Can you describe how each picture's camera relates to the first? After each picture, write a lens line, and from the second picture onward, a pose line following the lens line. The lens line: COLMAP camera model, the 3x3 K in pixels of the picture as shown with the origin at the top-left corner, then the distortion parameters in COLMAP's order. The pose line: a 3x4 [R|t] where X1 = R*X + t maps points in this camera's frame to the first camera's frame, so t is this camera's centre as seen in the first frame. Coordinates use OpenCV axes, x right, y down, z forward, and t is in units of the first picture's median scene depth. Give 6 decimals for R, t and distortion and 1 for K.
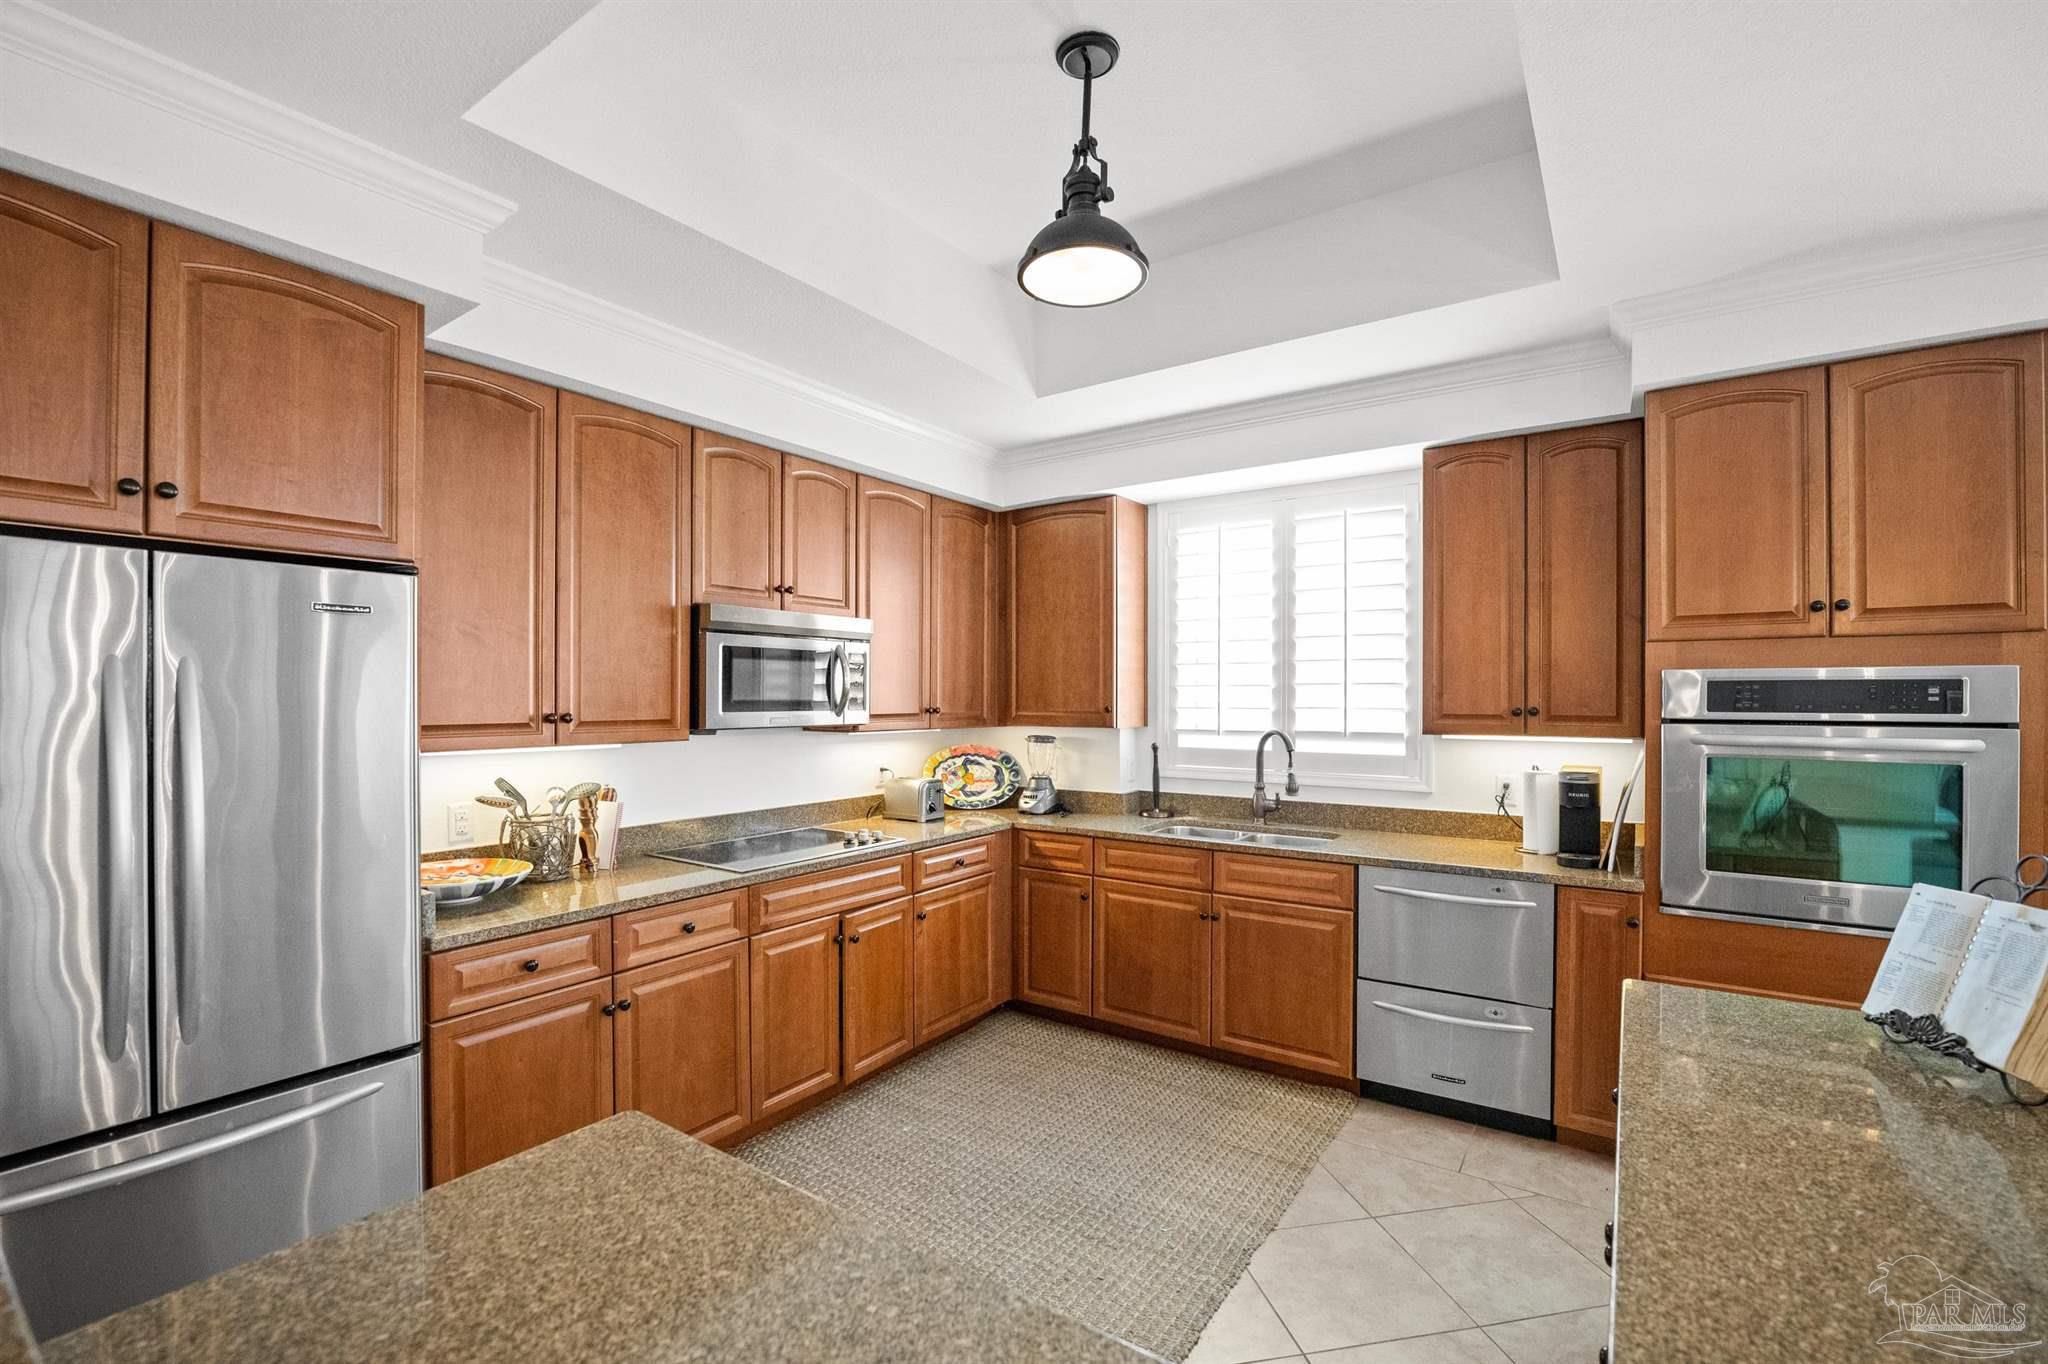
lens RADIAL K [[880.3, 0, 1030.9], [0, 880.3, 696.5], [0, 0, 1]] dist [-0.012469, 0.000045]
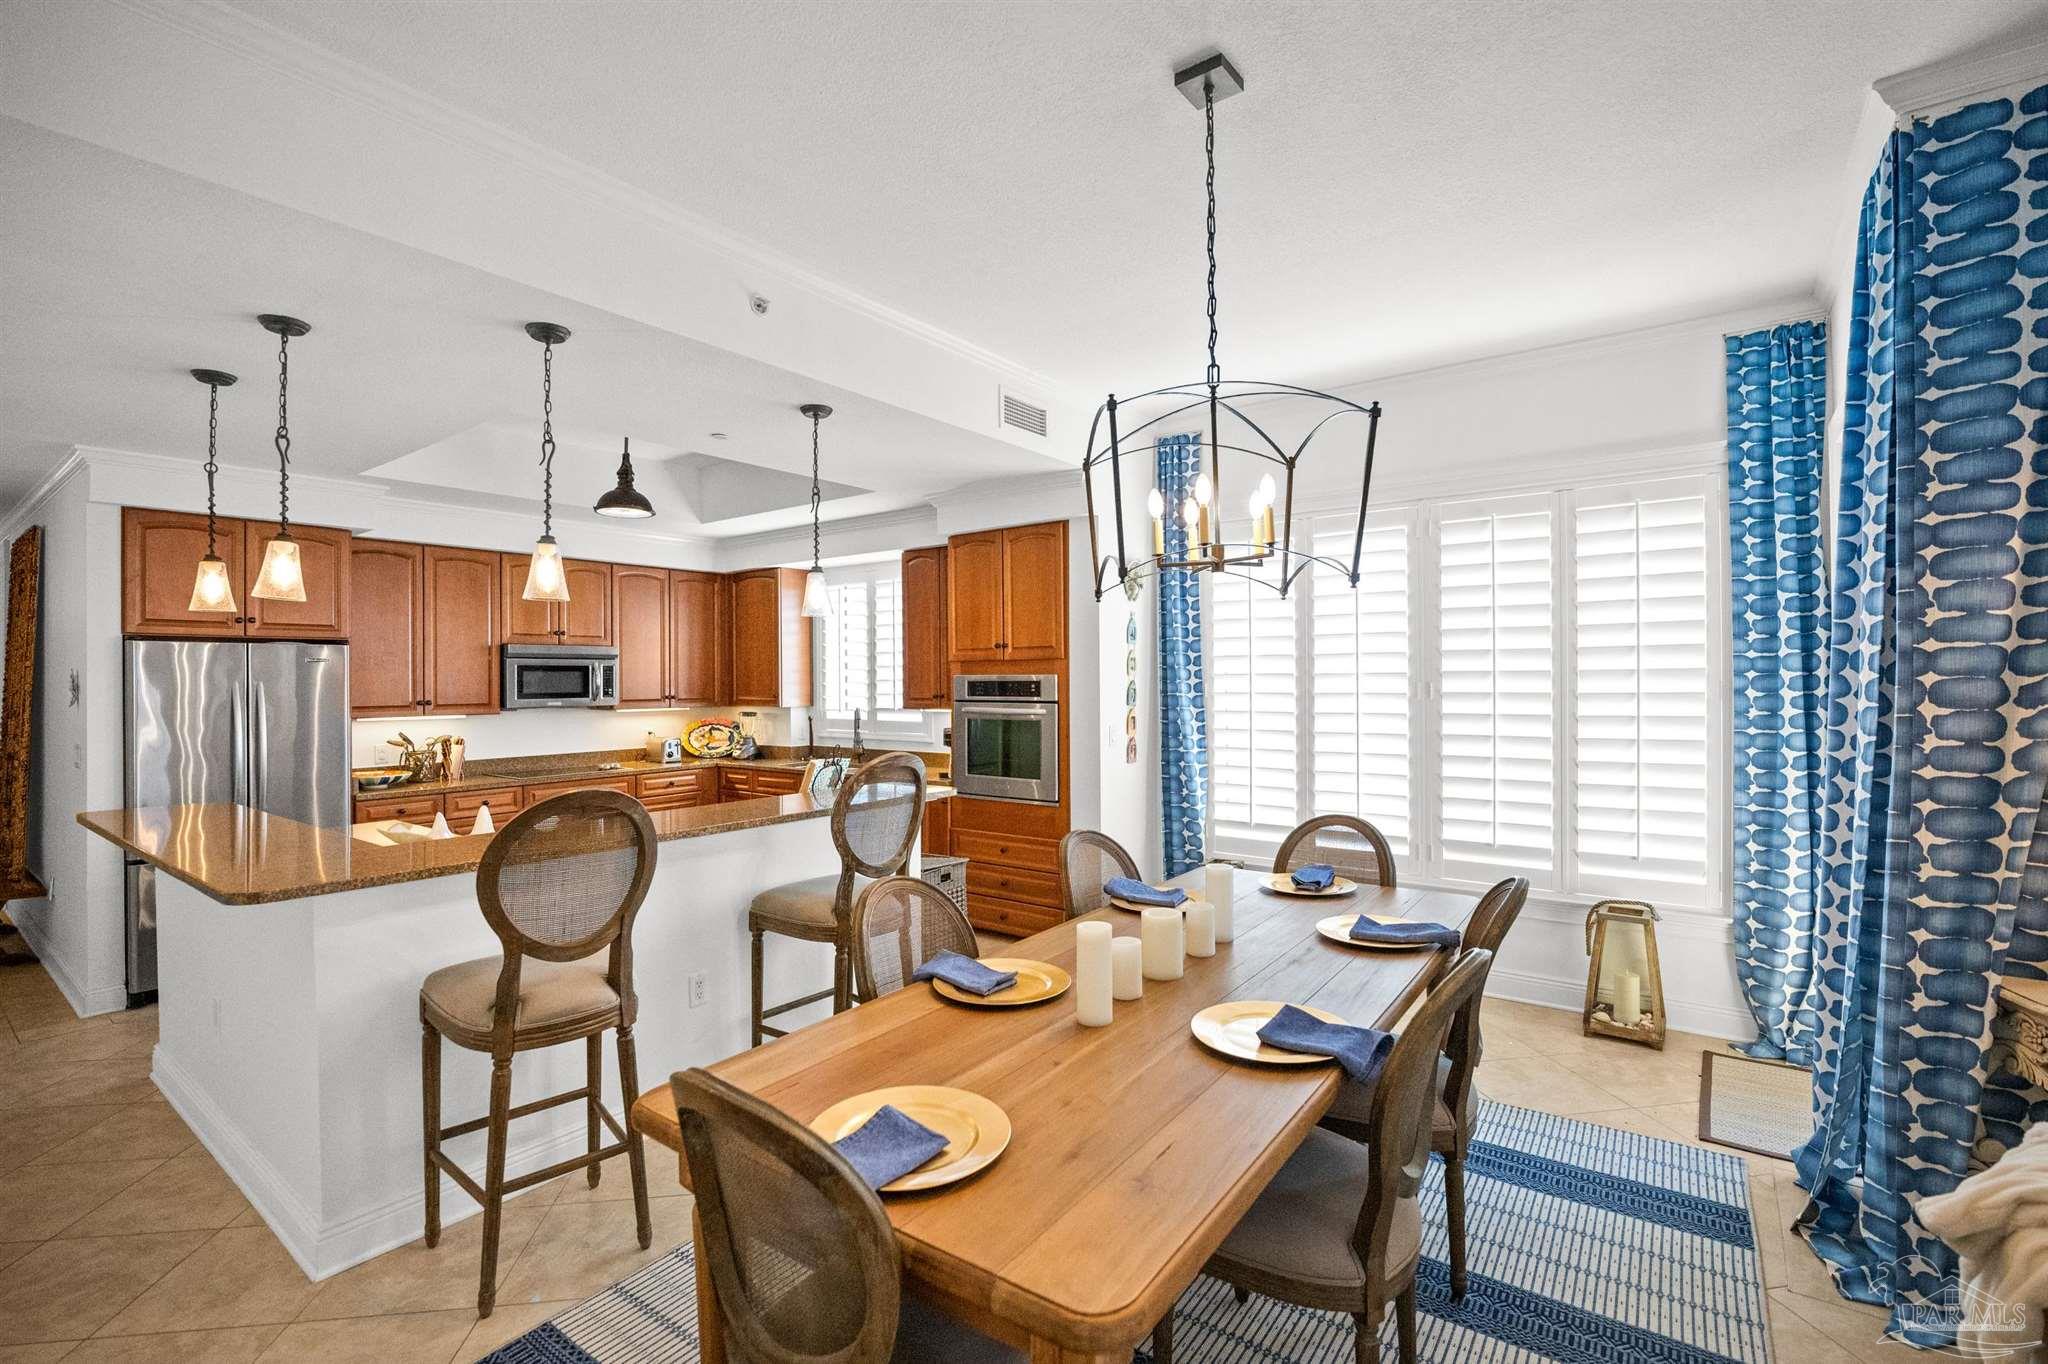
lens RADIAL K [[907.4, 0, 1030.9], [0, 907.4, 681.9], [0, 0, 1]] dist [-0.016607, 0.000600]
pose [[0.999381, -0.007149, -0.034438, 0.857488], [0.007247, 0.999970, 0.002696, -0.017930], [0.034418, -0.002943, 0.999403, -0.959215]]
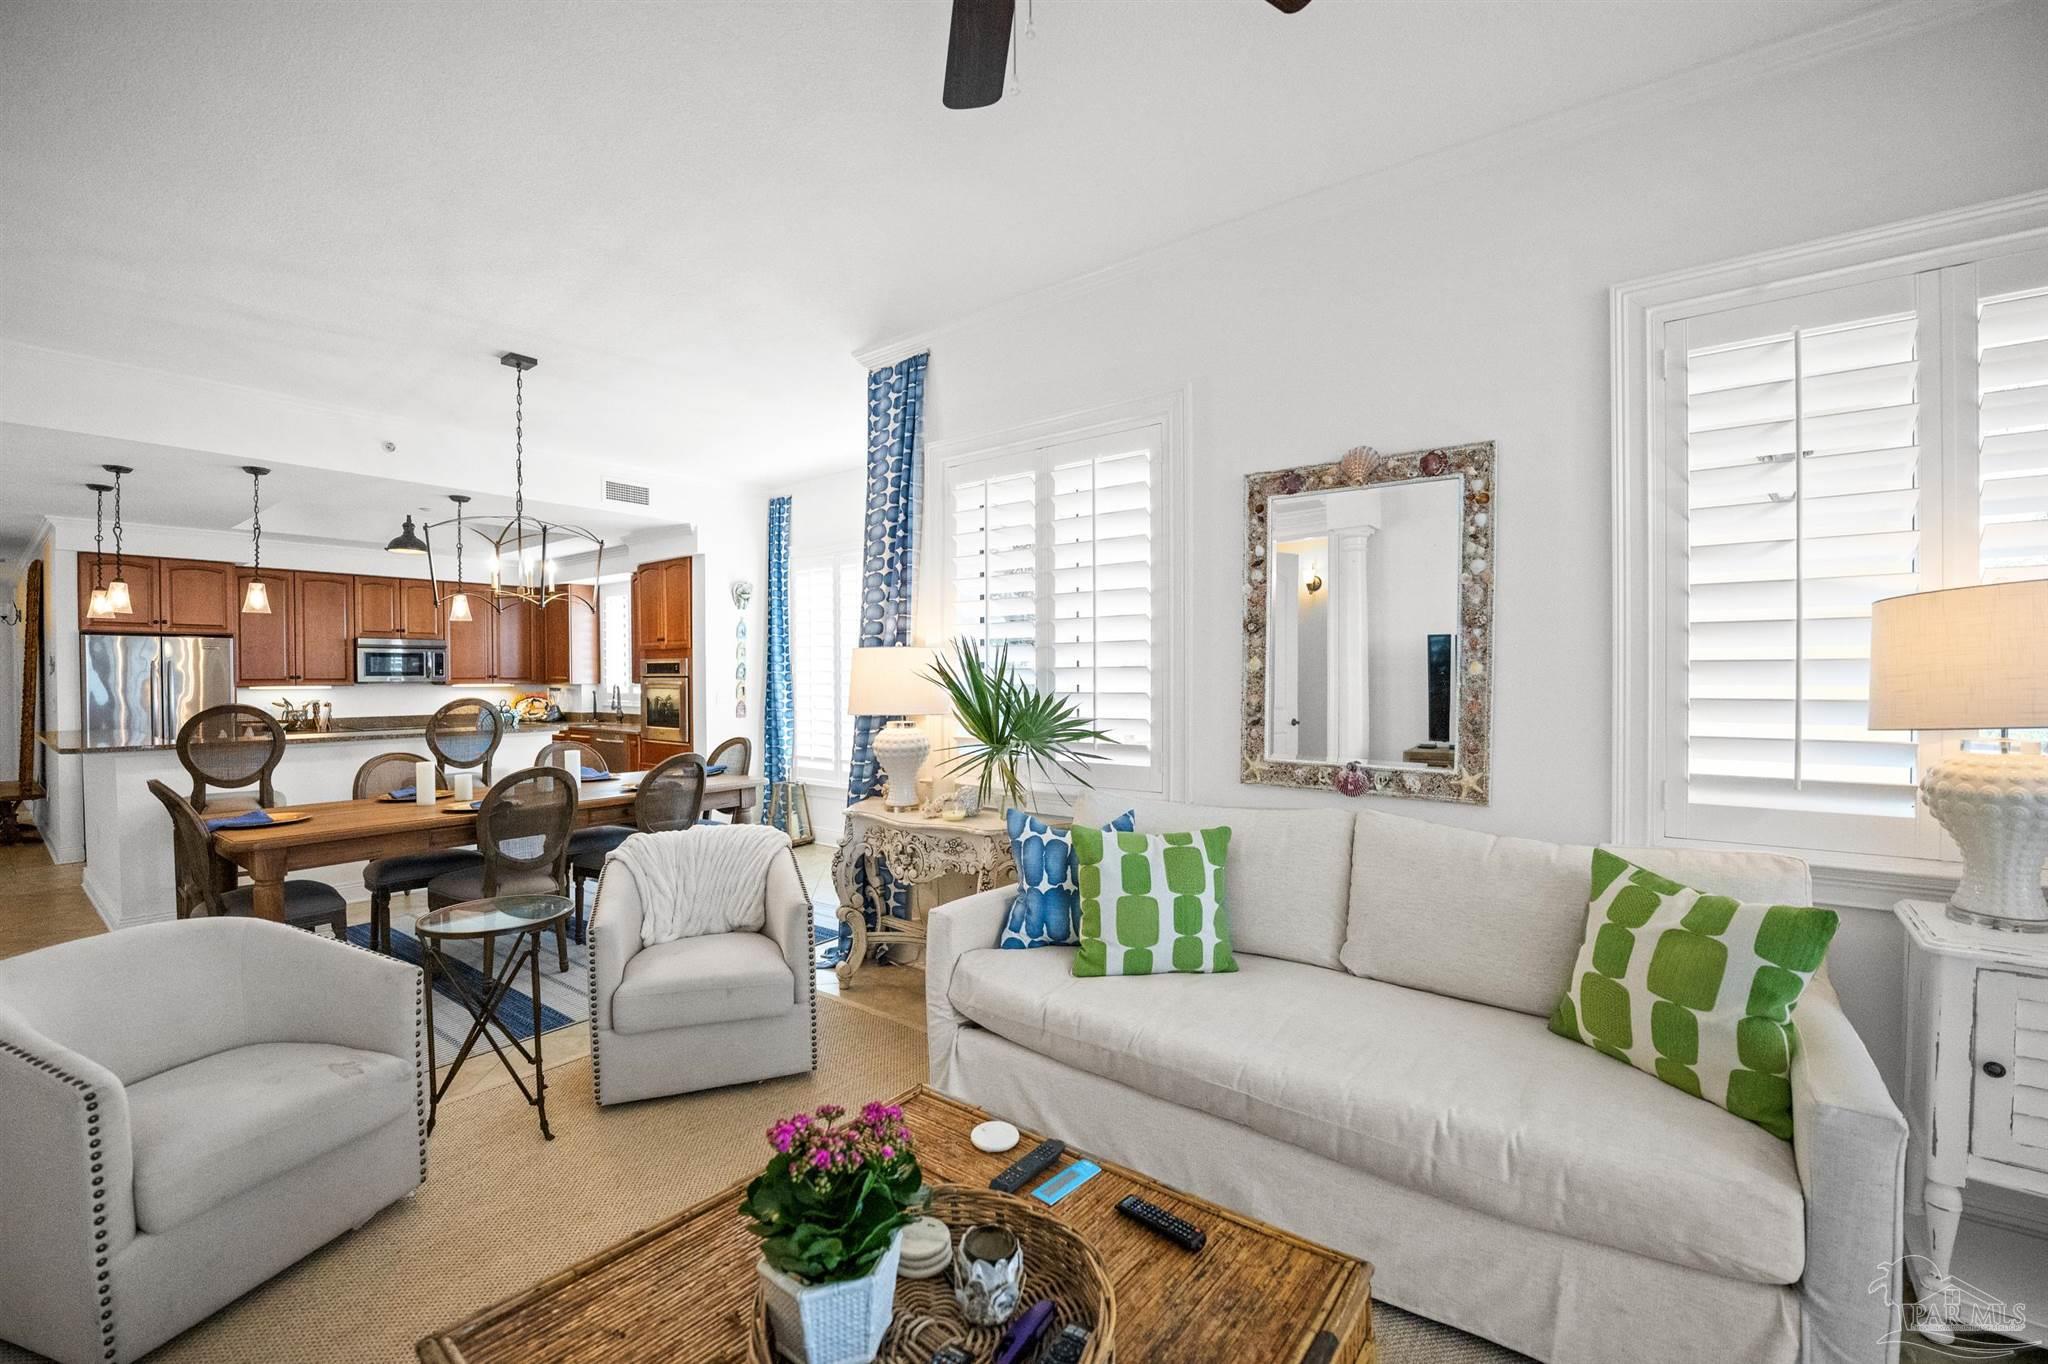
lens RADIAL K [[862.1, 0, 1031.9], [0, 862.1, 693.6], [0, 0, 1]] dist [-0.023181, 0.001216]
pose [[0.998575, -0.001614, -0.053350, 1.948199], [0.002655, 0.999807, 0.019443, 0.027151], [0.053308, -0.019557, 0.998387, -1.629395]]
